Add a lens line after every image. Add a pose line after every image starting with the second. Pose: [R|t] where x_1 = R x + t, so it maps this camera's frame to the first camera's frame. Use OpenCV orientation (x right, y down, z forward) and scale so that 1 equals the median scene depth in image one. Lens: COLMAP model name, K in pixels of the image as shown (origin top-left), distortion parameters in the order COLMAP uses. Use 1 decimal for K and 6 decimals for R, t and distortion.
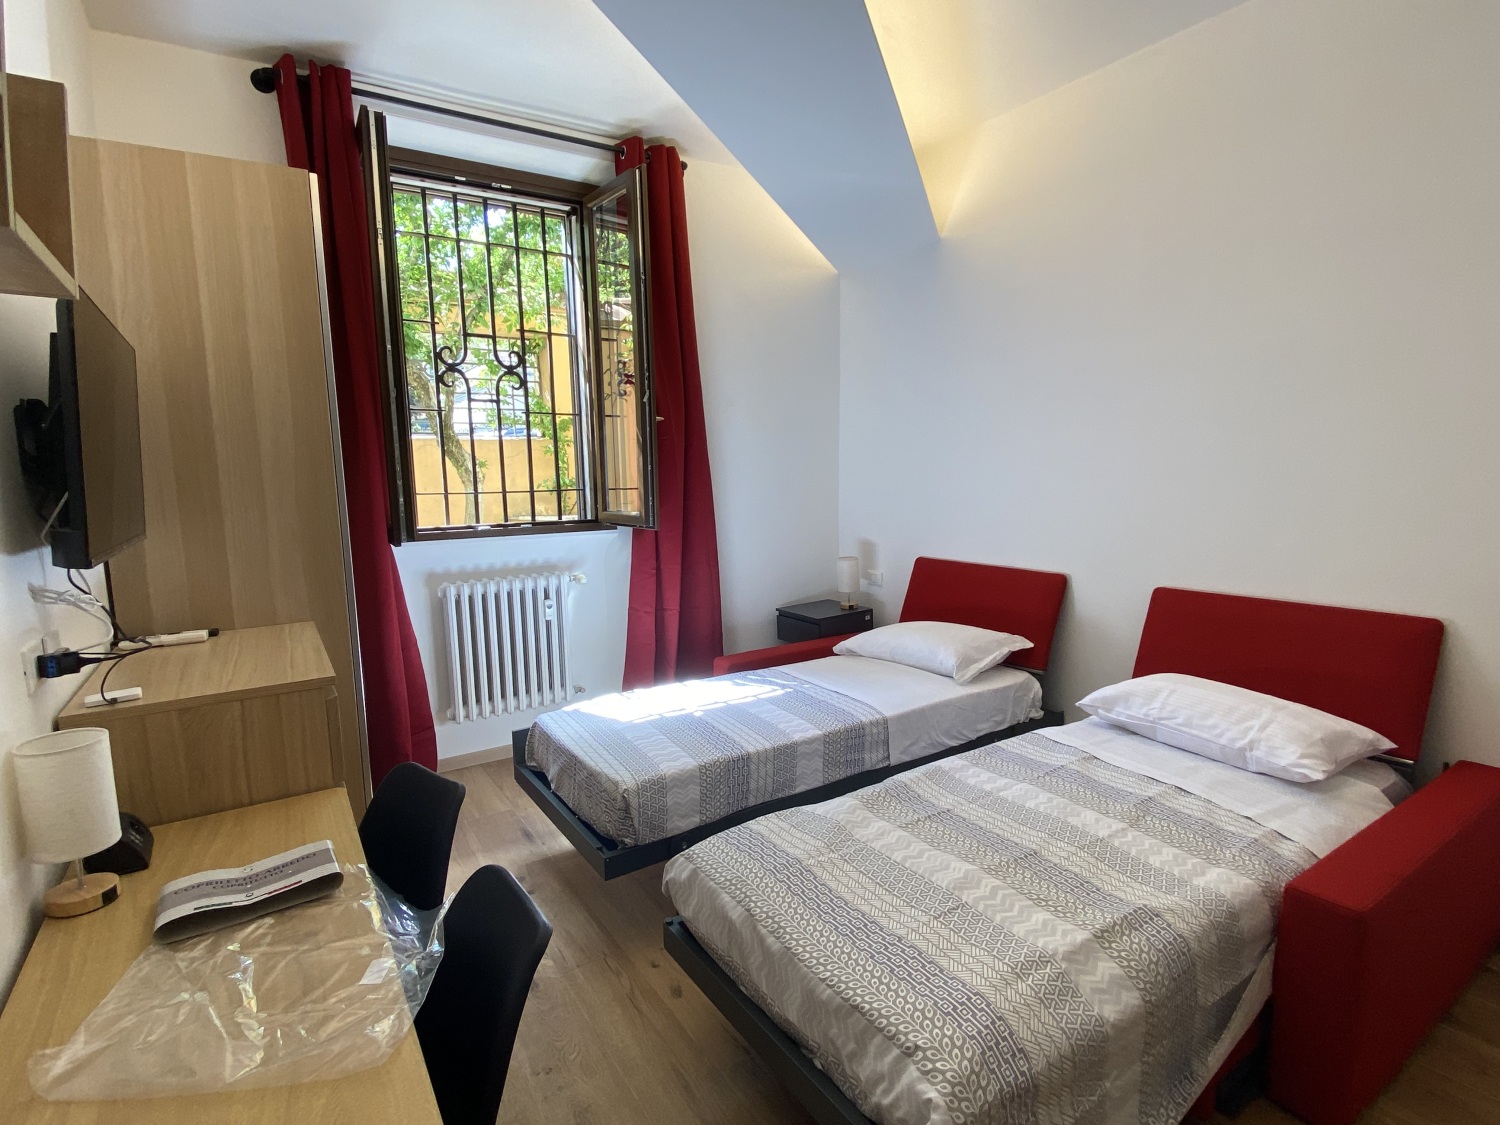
lens RADIAL K [[753.2, 0, 750.0], [0, 753.2, 562.5], [0, 0, 1]] dist [-0.005170, -0.001620]
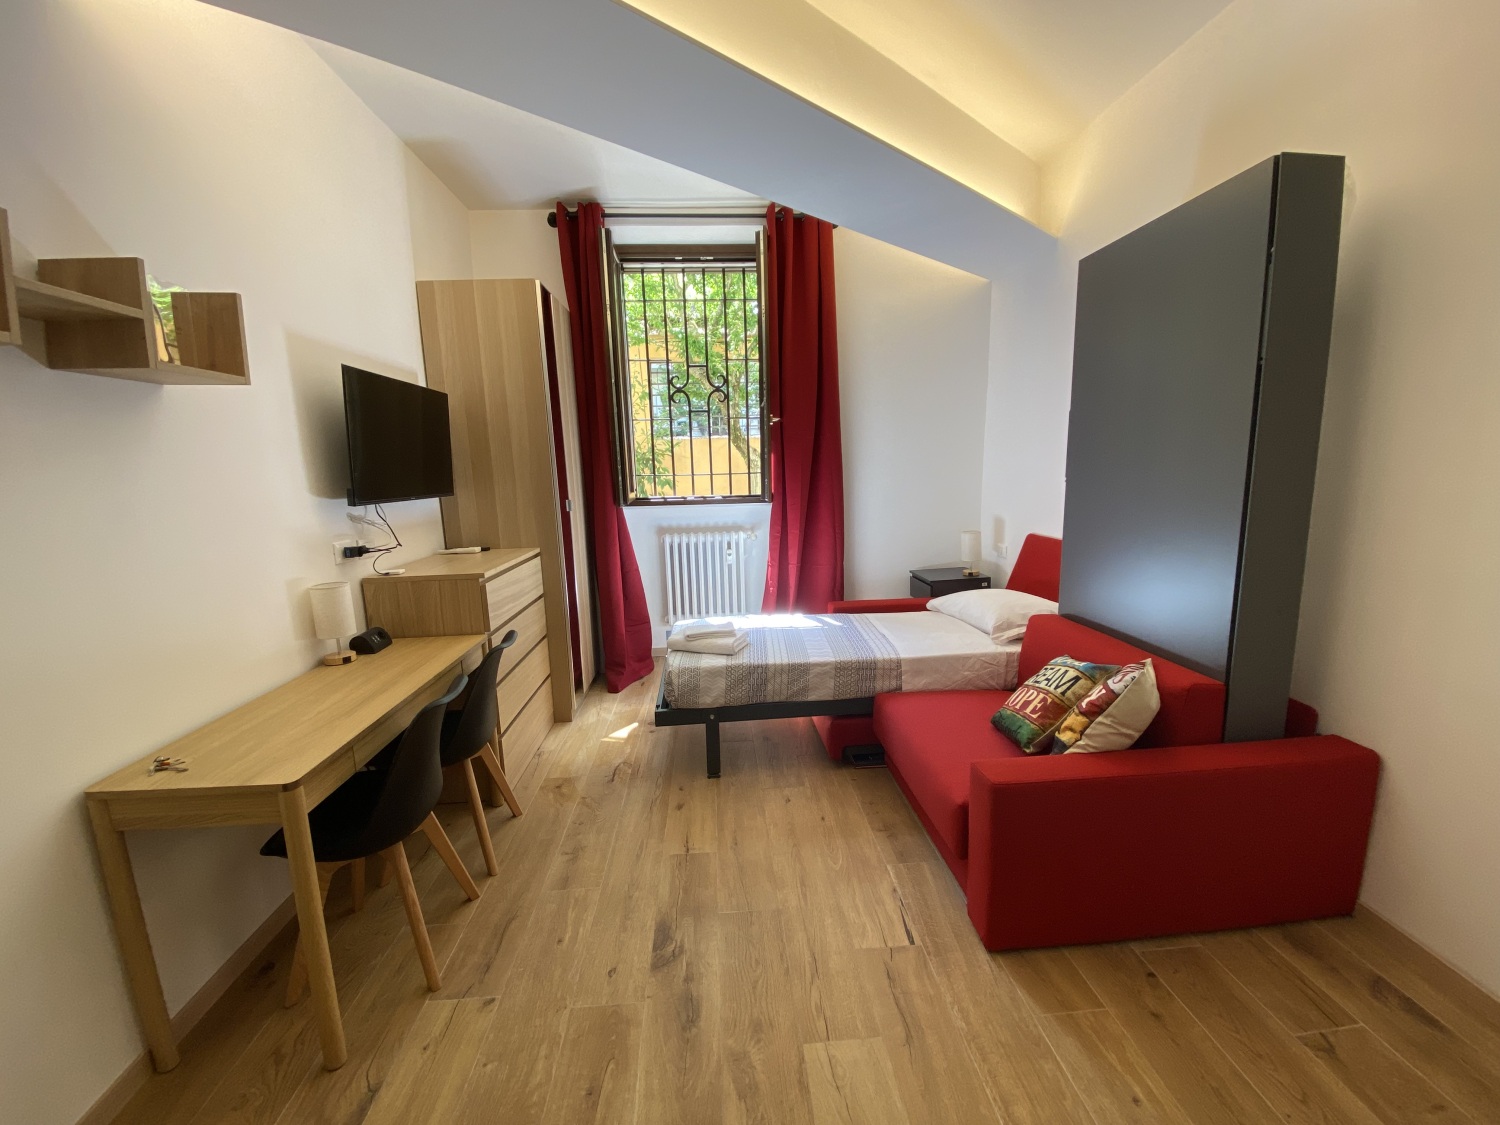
lens RADIAL K [[592.3, 0, 752.7], [0, 592.3, 567.3], [0, 0, 1]] dist [0.017022, -0.017398]
pose [[0.878884, 0.081868, -0.469957, 0.723952], [-0.054241, 0.995925, 0.072055, -0.002242], [0.473941, -0.037837, 0.879743, 0.052130]]
